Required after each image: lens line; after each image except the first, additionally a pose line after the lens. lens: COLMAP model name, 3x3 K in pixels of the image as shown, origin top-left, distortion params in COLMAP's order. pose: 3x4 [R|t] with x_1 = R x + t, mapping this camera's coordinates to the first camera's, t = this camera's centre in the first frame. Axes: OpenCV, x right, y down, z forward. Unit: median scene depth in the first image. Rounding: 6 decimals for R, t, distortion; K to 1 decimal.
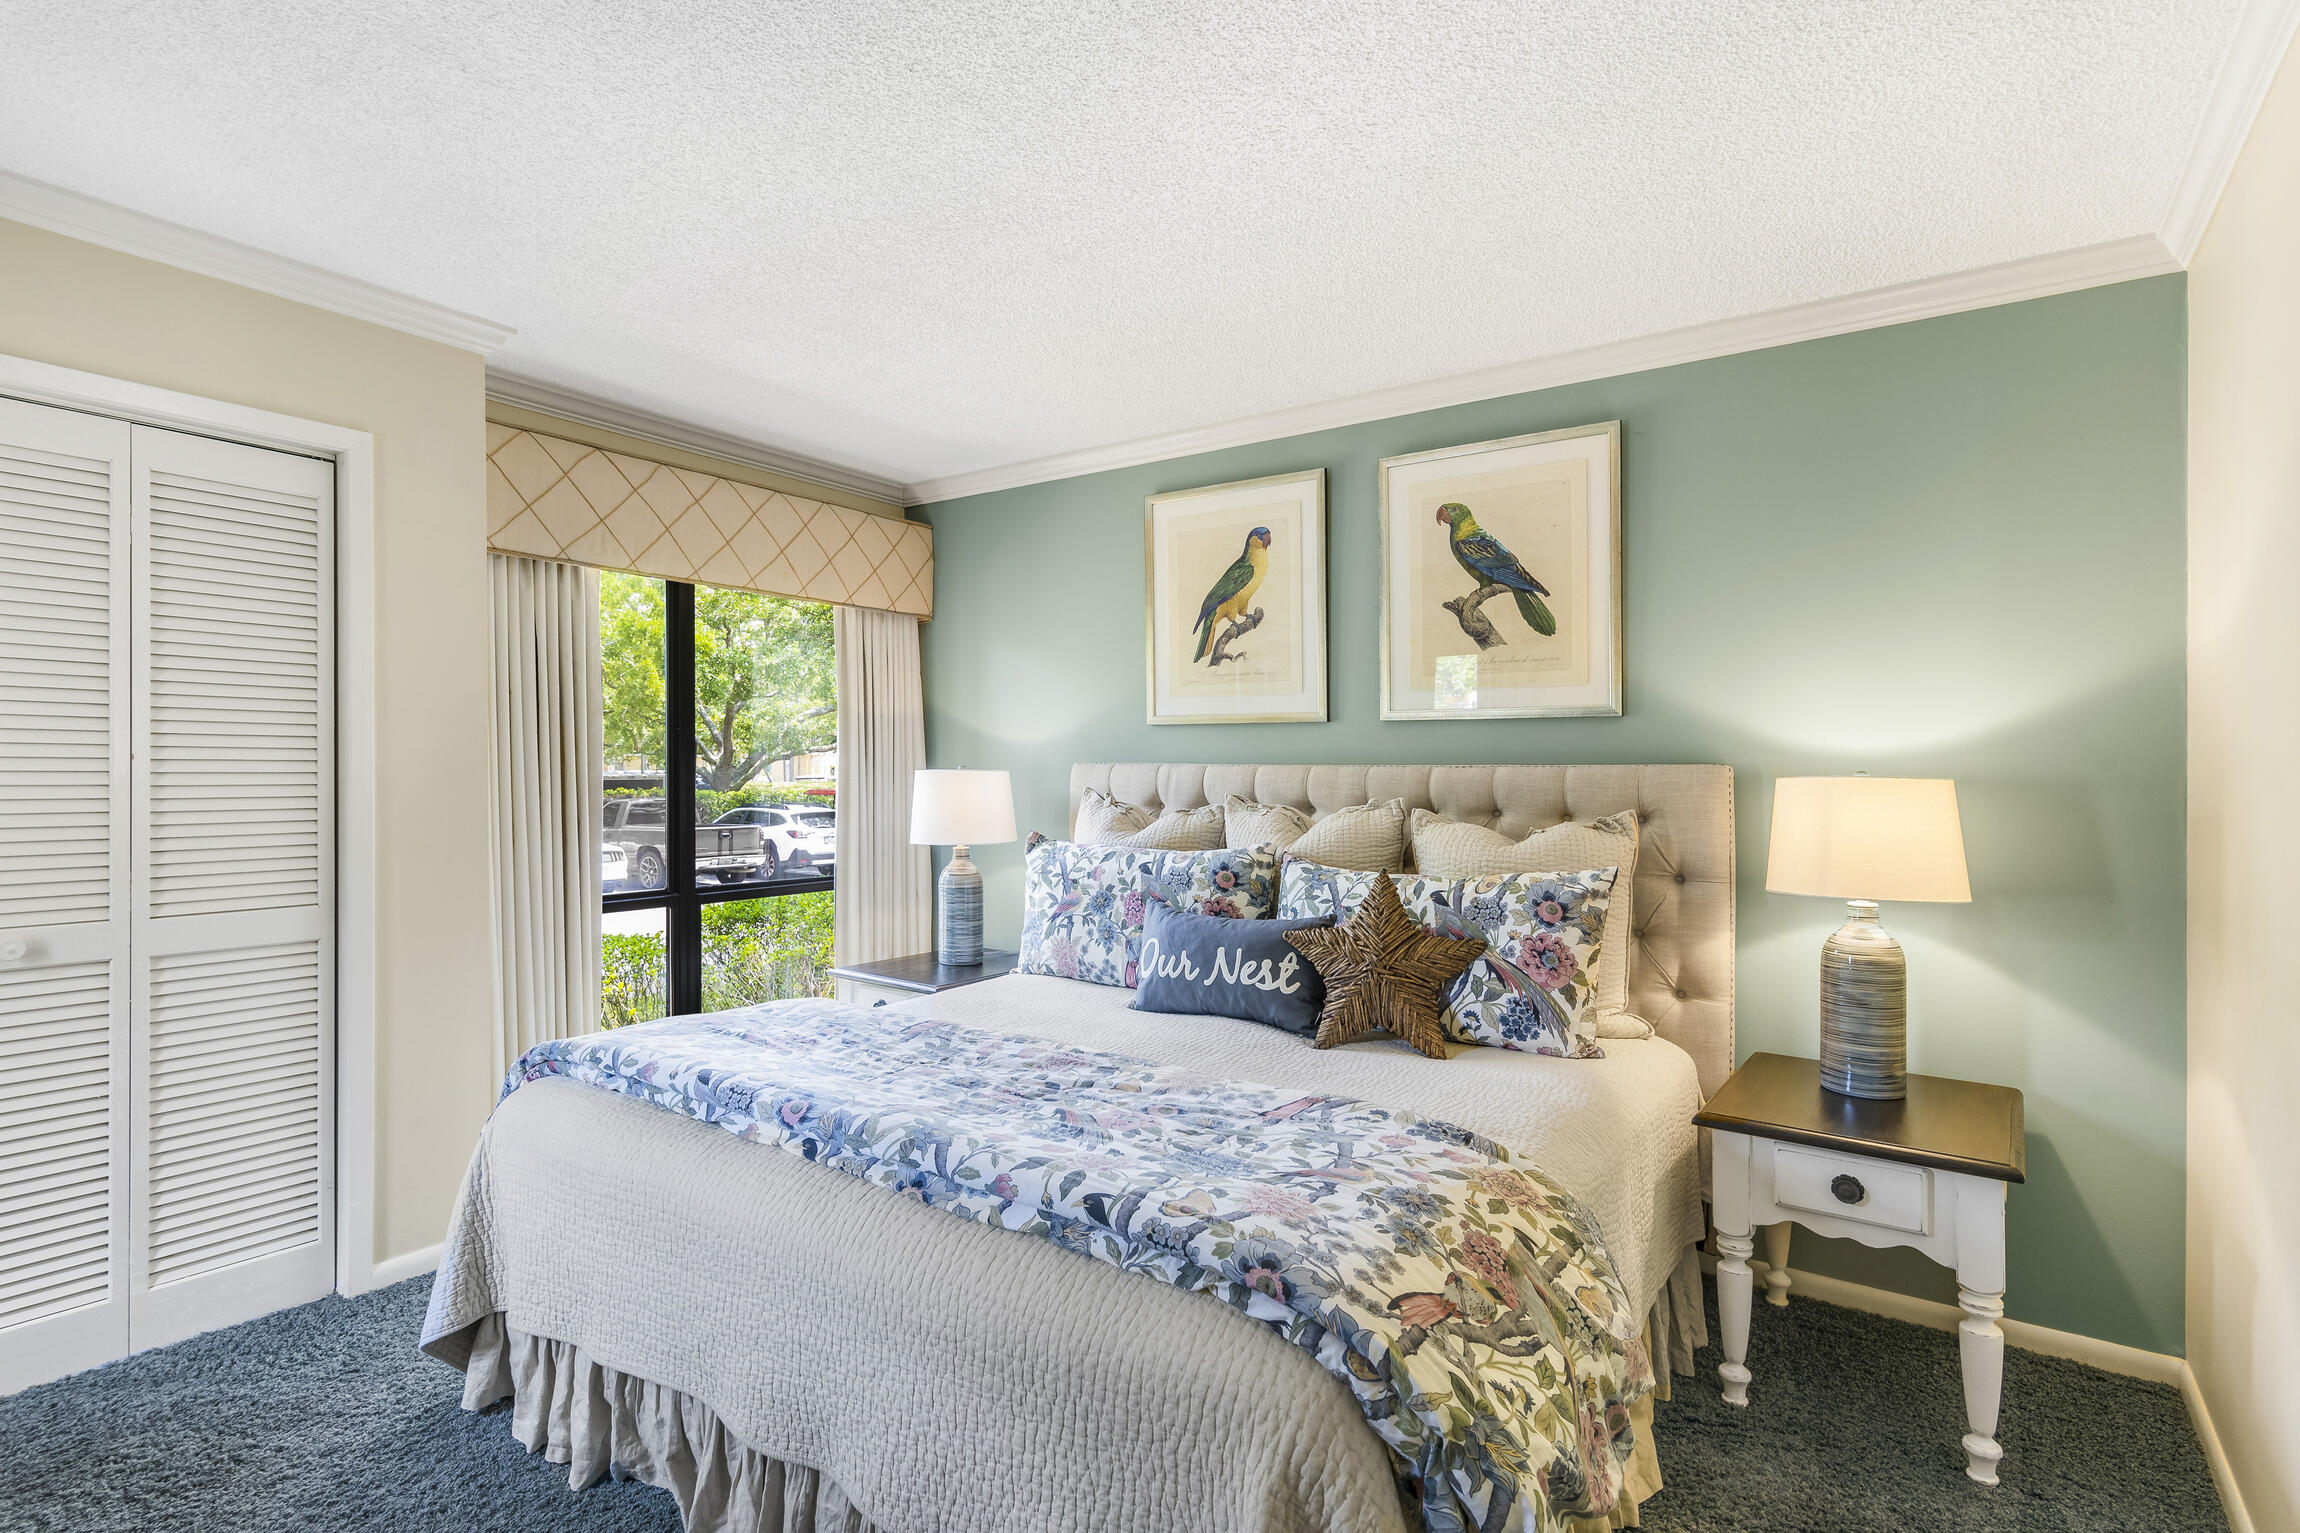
lens RADIAL K [[1120.2, 0, 1144.9], [0, 1120.2, 790.8], [0, 0, 1]] dist [0.005402, 0.000545]
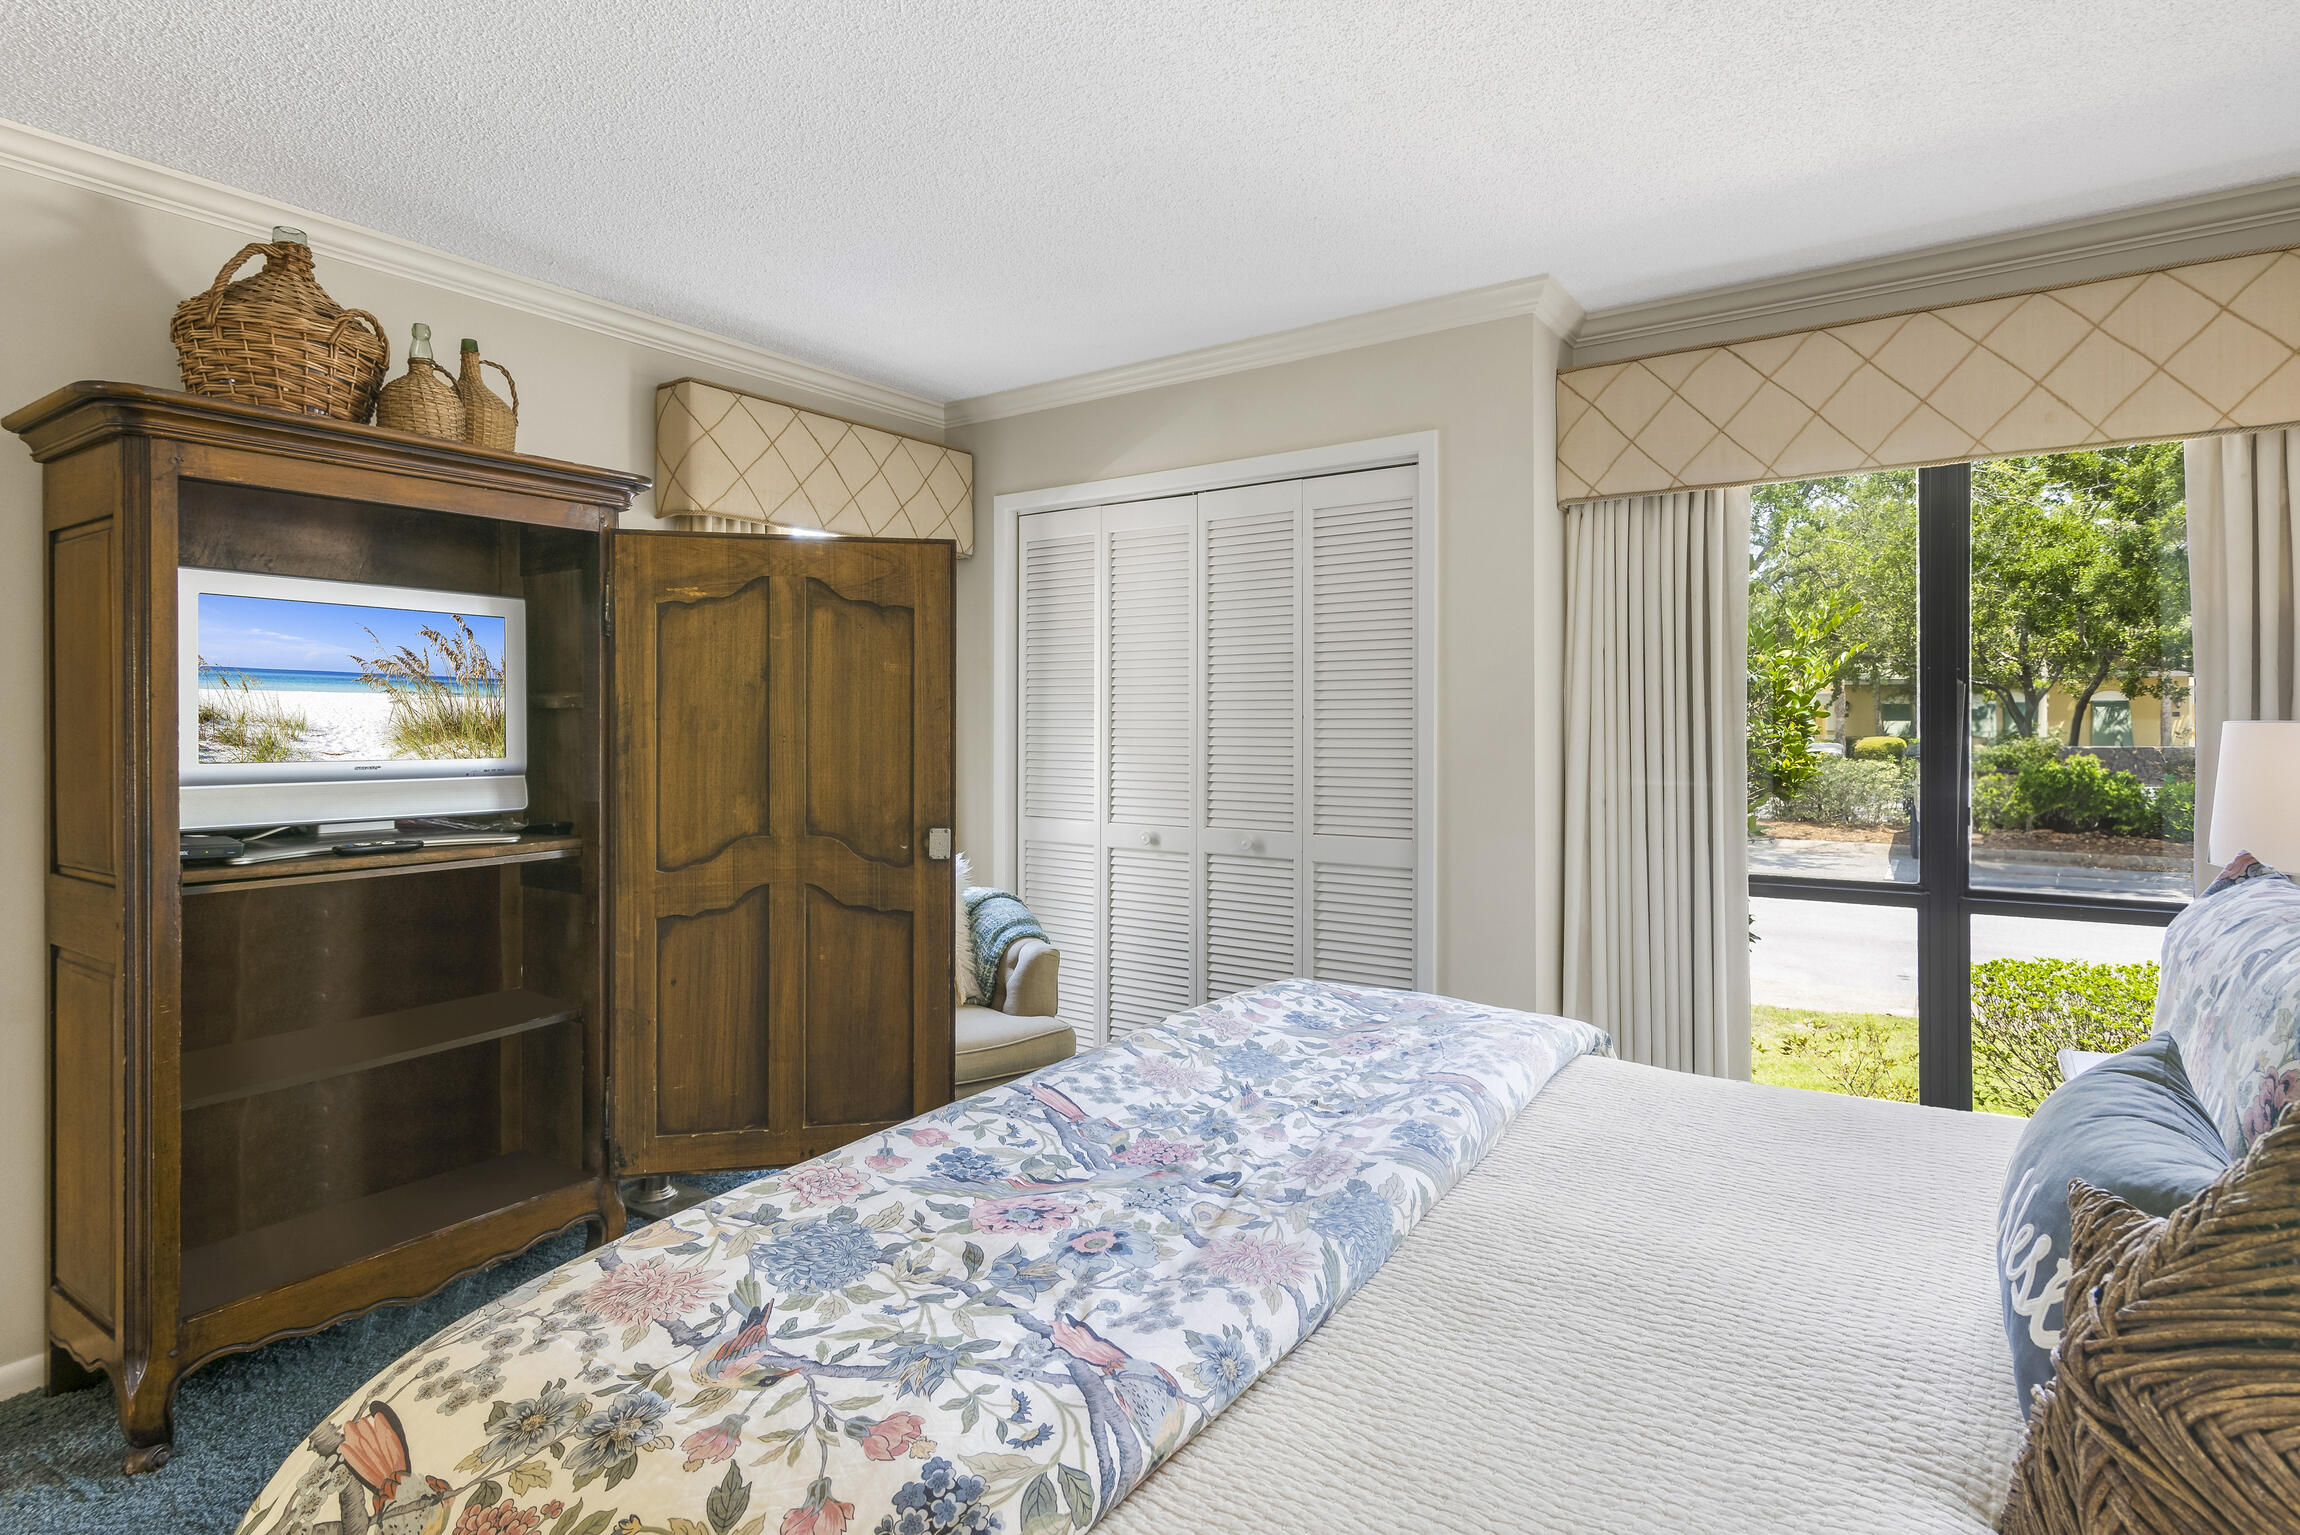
lens RADIAL K [[1161.4, 0, 1150.7], [0, 1161.4, 728.4], [0, 0, 1]] dist [-0.002176, 0.000089]
pose [[0.010466, 0.003238, -0.999940, 0.546262], [-0.014065, 0.999896, 0.003091, -0.017301], [0.999846, 0.014031, 0.010511, 0.792087]]
